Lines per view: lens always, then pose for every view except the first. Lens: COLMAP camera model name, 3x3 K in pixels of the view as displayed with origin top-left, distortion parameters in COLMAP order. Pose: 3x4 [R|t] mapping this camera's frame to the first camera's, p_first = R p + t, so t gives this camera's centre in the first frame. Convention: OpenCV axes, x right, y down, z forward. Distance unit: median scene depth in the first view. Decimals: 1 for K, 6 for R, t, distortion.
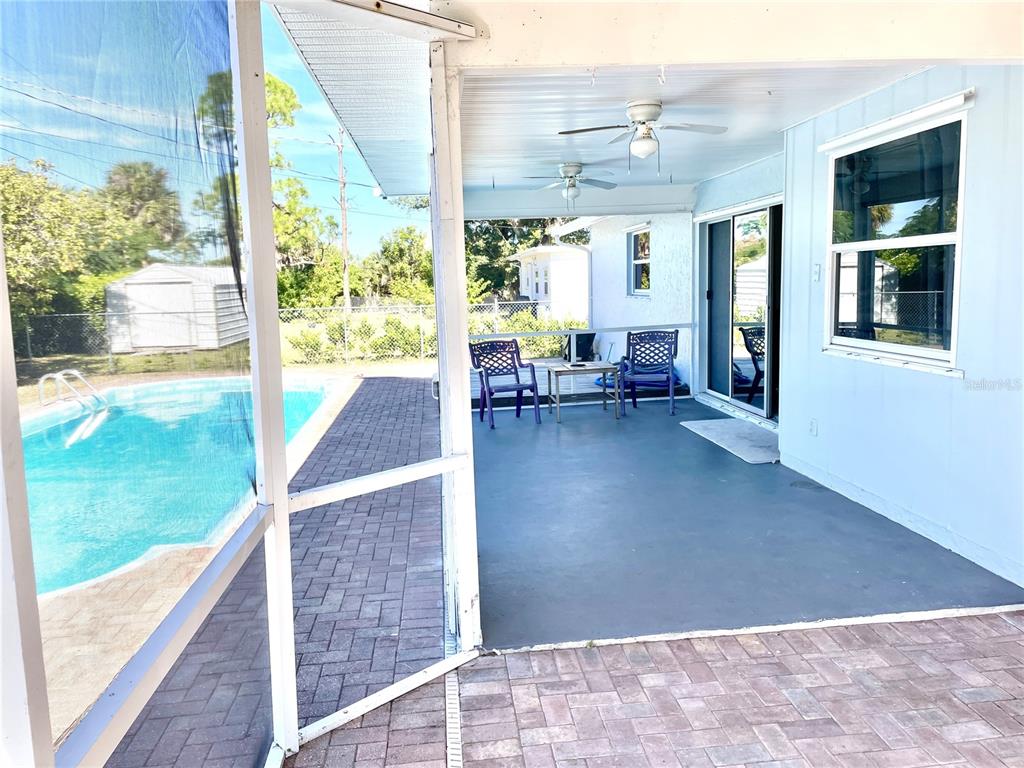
lens RADIAL K [[796.8, 0, 473.6], [0, 796.8, 381.1], [0, 0, 1]] dist [0.048422, -0.016862]
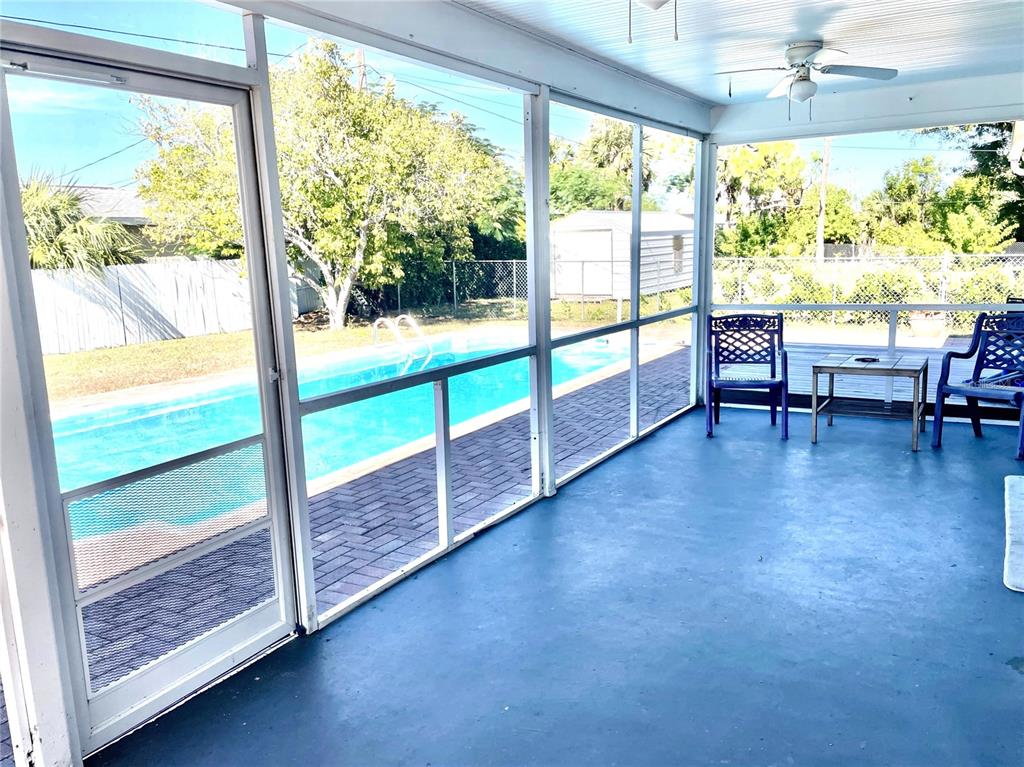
lens RADIAL K [[796.8, 0, 514.4], [0, 796.8, 384.2], [0, 0, 1]] dist [0.048422, -0.016862]
pose [[0.816655, 0.110798, -0.566390, 0.085578], [-0.069950, 0.993166, 0.093426, -0.012838], [0.572871, -0.036678, 0.818825, 0.089468]]
